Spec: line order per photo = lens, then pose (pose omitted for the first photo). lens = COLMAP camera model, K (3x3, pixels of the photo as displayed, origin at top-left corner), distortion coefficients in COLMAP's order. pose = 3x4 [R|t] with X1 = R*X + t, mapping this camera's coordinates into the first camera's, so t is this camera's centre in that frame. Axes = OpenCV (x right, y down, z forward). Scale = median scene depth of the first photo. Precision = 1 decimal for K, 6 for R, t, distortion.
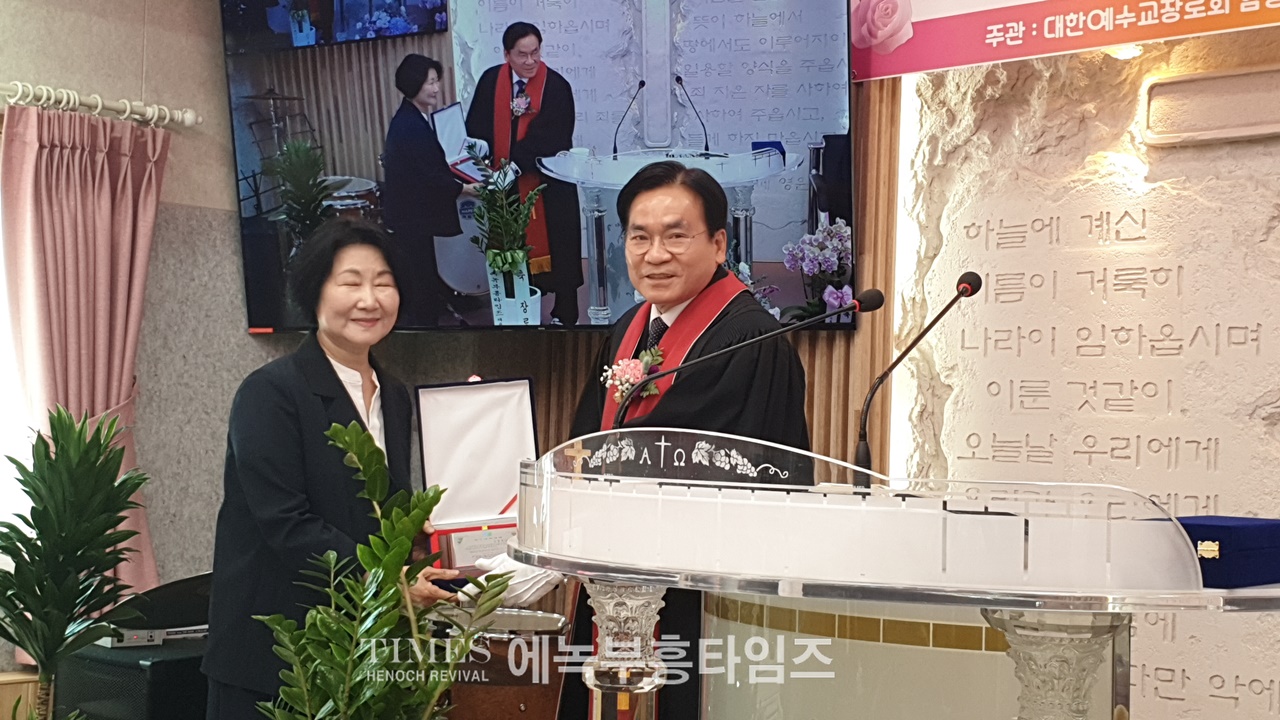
lens RADIAL K [[1748.1, 0, 675.7], [0, 1748.1, 361.5], [0, 0, 1]] dist [0.267567, -1.076388]
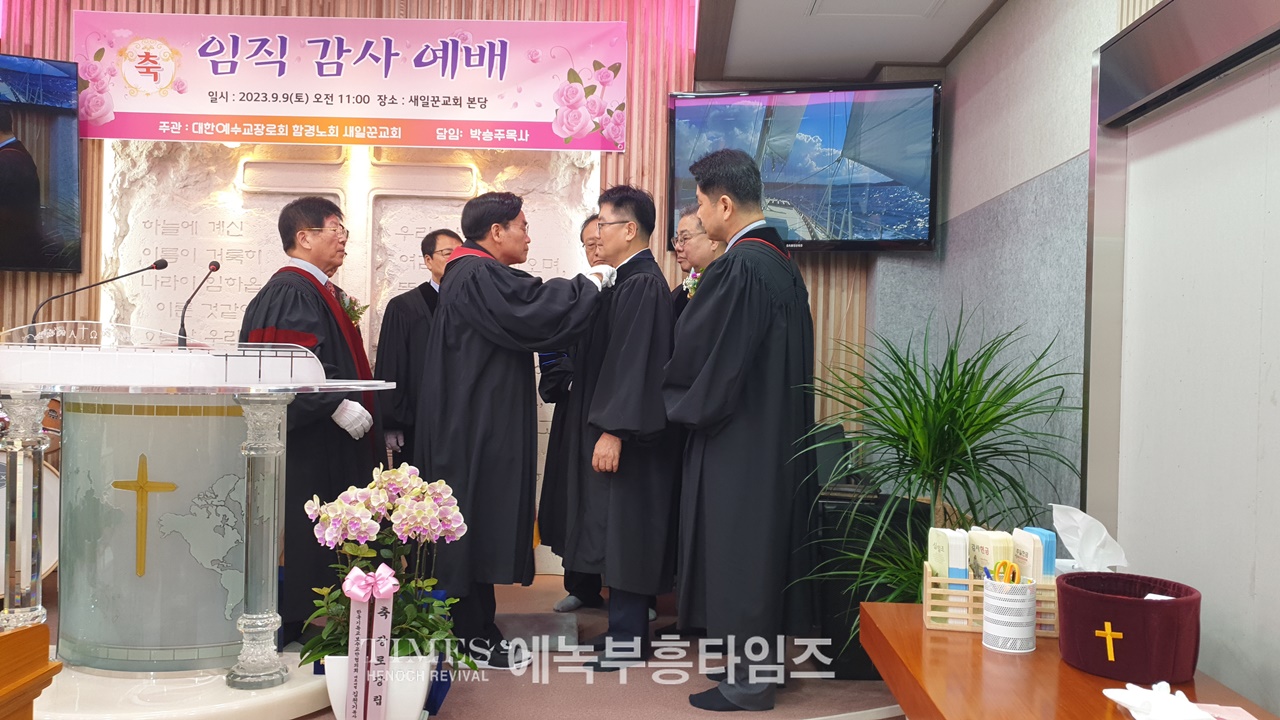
lens RADIAL K [[994.0, 0, 647.6], [0, 994.0, 358.0], [0, 0, 1]] dist [0.005015, 0.001435]
pose [[0.754540, -0.012711, 0.656131, -0.143184], [-0.028122, 0.998268, 0.051679, 0.000224], [-0.655651, -0.057445, 0.752876, -0.199718]]
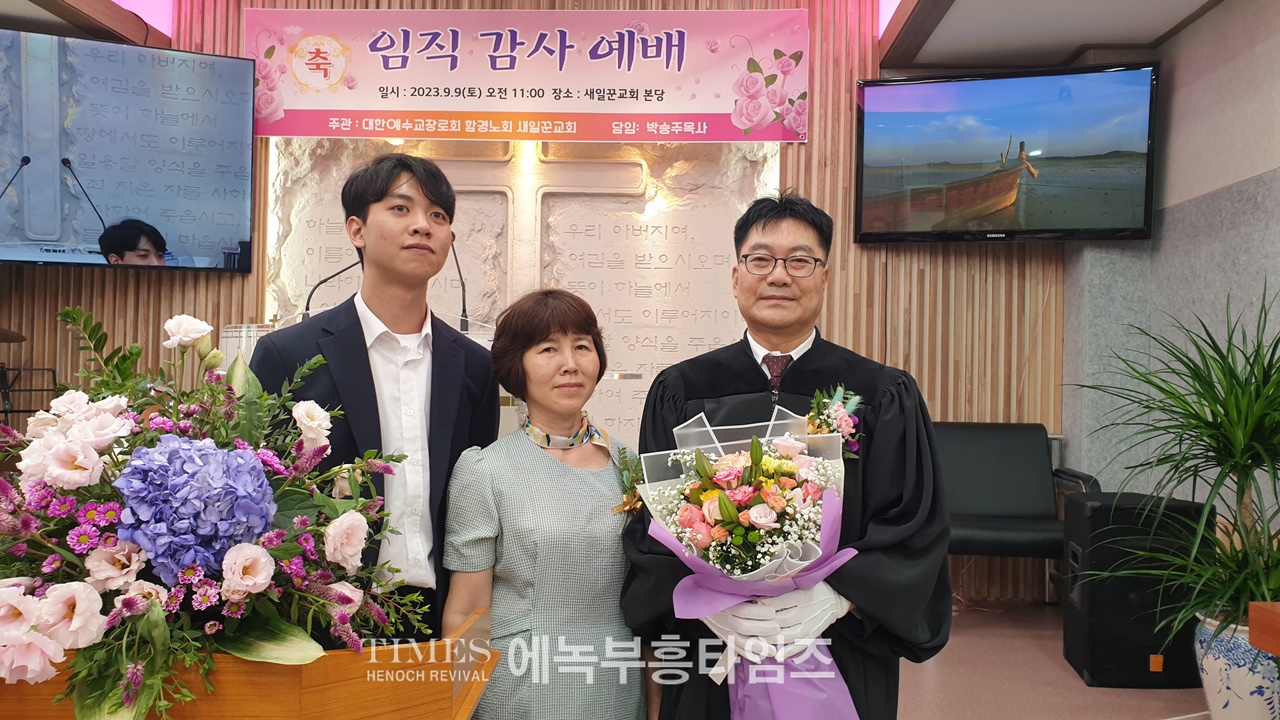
lens RADIAL K [[998.5, 0, 641.8], [0, 998.5, 358.9], [0, 0, 1]] dist [0.071139, -0.108740]
pose [[0.772867, -0.007227, 0.634527, -0.257827], [-0.020802, 0.999109, 0.036717, 0.025114], [-0.634227, -0.041577, 0.772028, -0.070337]]
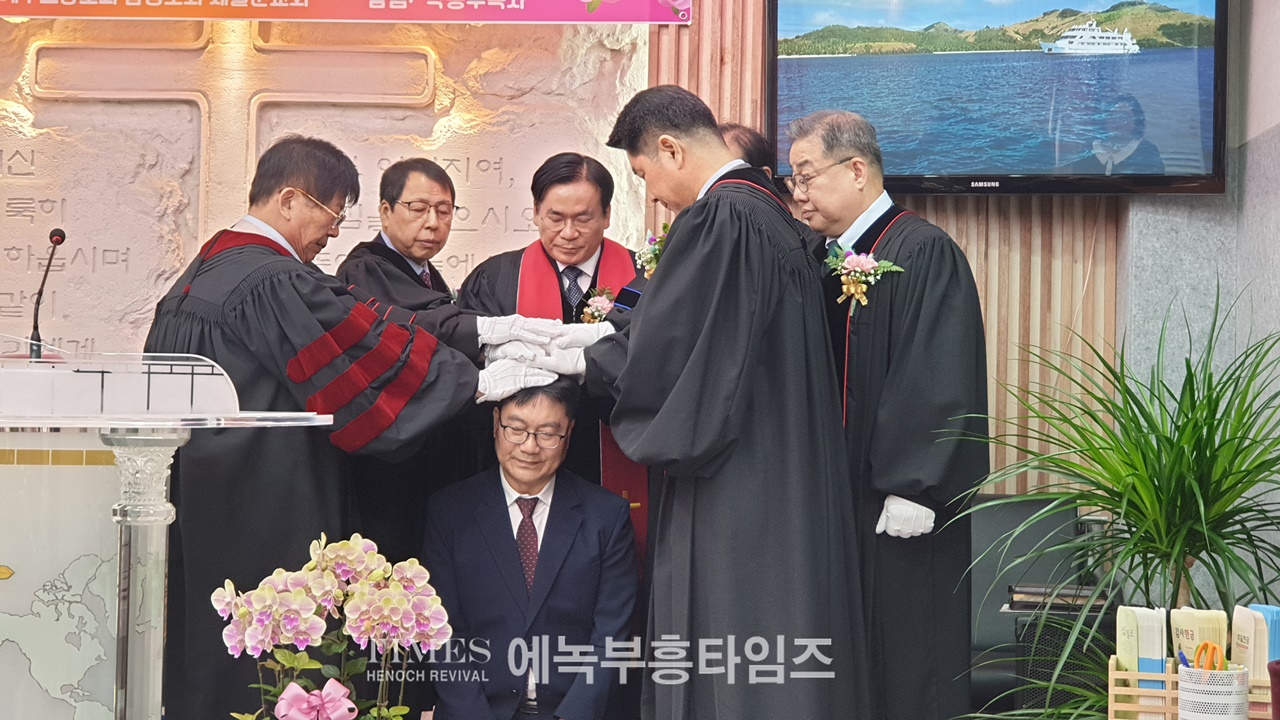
lens RADIAL K [[2206.4, 0, 639.8], [0, 2206.4, 316.5], [0, 0, 1]] dist [0.227556, -1.569719]
pose [[0.787088, 0.006590, 0.616806, -0.339547], [-0.021121, 0.999644, 0.016272, -0.005589], [-0.616479, -0.025835, 0.786947, -0.445533]]
